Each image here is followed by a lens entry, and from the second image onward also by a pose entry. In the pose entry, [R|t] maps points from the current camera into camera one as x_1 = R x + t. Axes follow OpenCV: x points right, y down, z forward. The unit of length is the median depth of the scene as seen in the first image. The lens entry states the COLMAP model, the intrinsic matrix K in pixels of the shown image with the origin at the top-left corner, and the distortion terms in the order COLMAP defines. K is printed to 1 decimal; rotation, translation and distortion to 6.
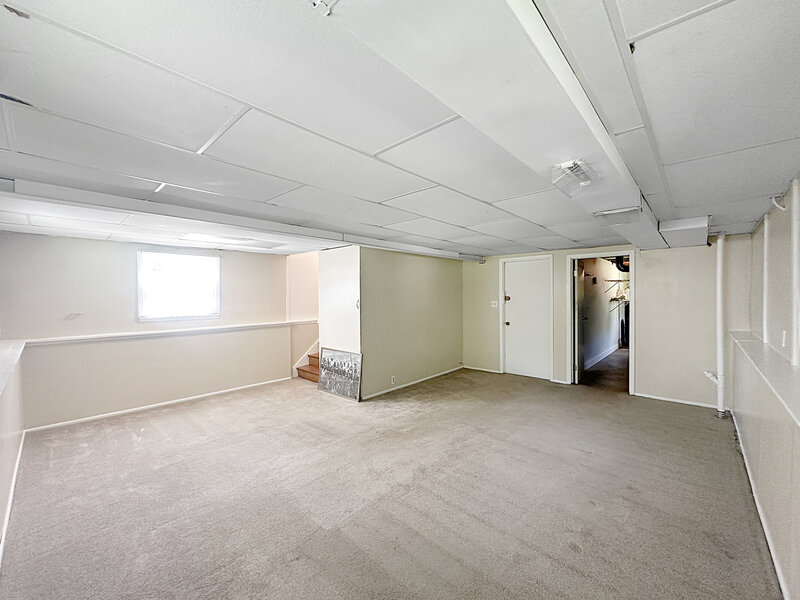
lens RADIAL K [[319.4, 0, 405.9], [0, 319.4, 300.2], [0, 0, 1]] dist [0.001039, -0.000464]
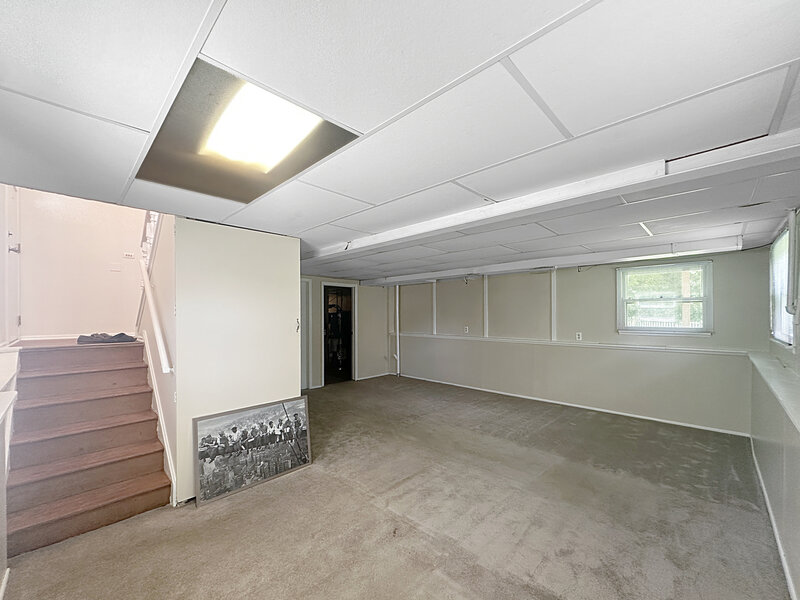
lens RADIAL K [[319.4, 0, 405.2], [0, 319.4, 304.0], [0, 0, 1]] dist [0.001039, -0.000464]
pose [[0.050827, 0.028455, 0.998302, -0.812812], [0.007549, 0.999555, -0.028875, -0.011898], [-0.998679, 0.009004, 0.050589, 0.717754]]
